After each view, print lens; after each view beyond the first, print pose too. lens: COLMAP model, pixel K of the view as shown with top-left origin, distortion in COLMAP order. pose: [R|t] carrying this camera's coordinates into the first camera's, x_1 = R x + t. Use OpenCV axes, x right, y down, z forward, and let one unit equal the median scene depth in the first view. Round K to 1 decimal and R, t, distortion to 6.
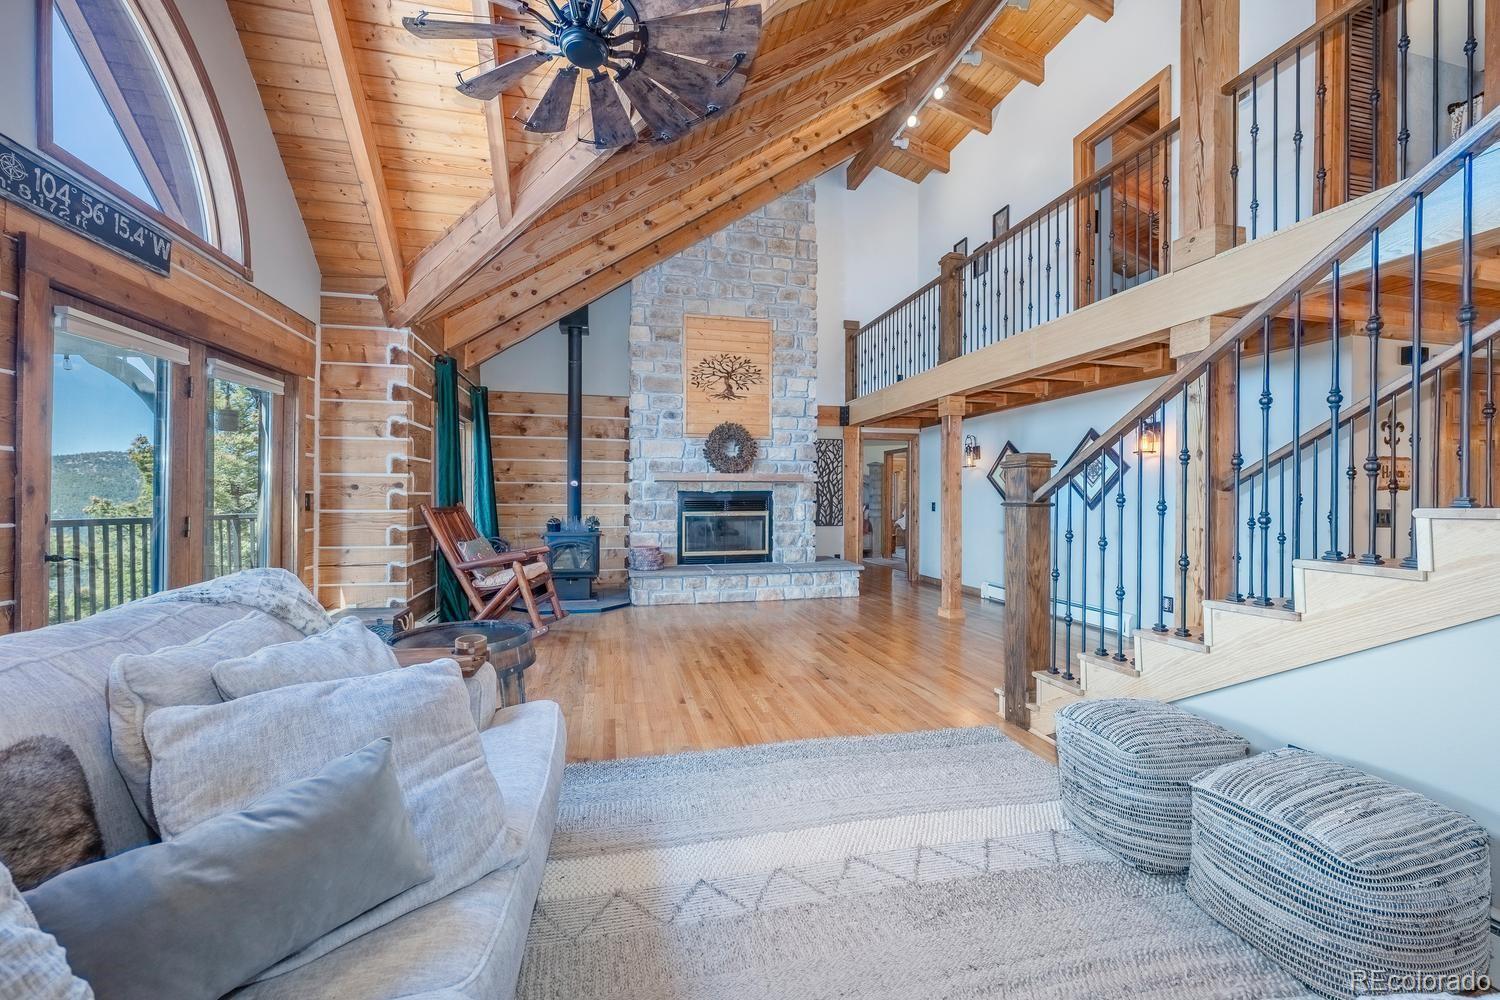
lens RADIAL K [[538.2, 0, 742.5], [0, 538.2, 497.2], [0, 0, 1]] dist [0.000575, 0.000163]
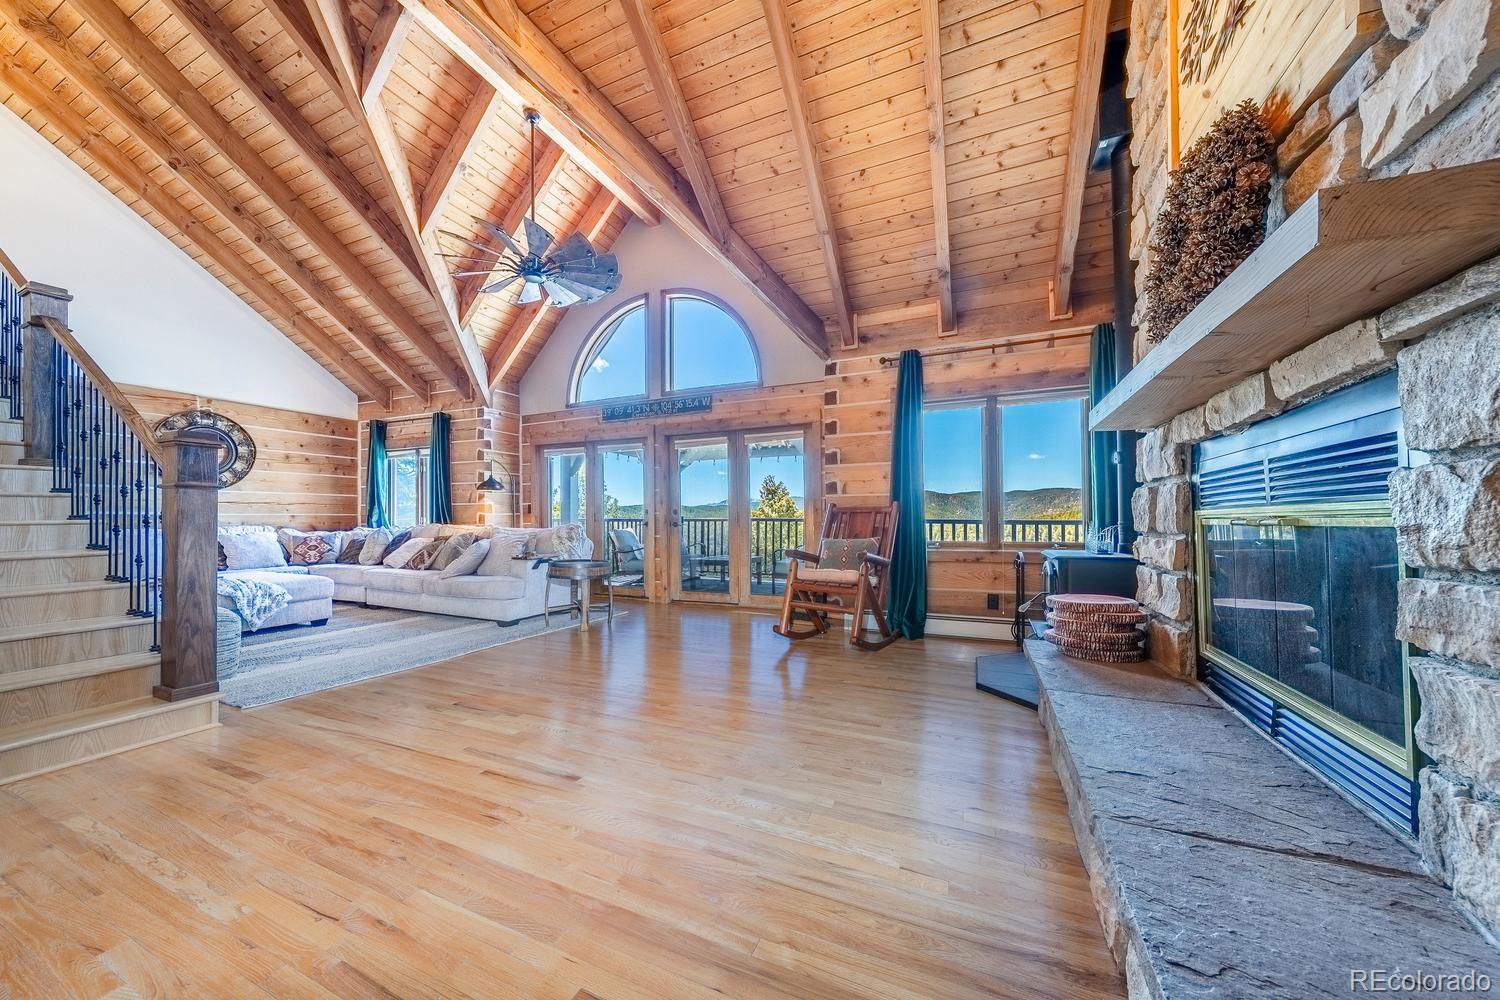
lens RADIAL K [[527.1, 0, 733.1], [0, 527.1, 513.4], [0, 0, 1]] dist [-0.002162, 0.000061]
pose [[-0.604068, -0.007927, -0.796893, 0.499130], [0.000608, 0.999946, -0.010408, 0.049043], [0.796933, -0.006772, -0.604030, 1.668522]]
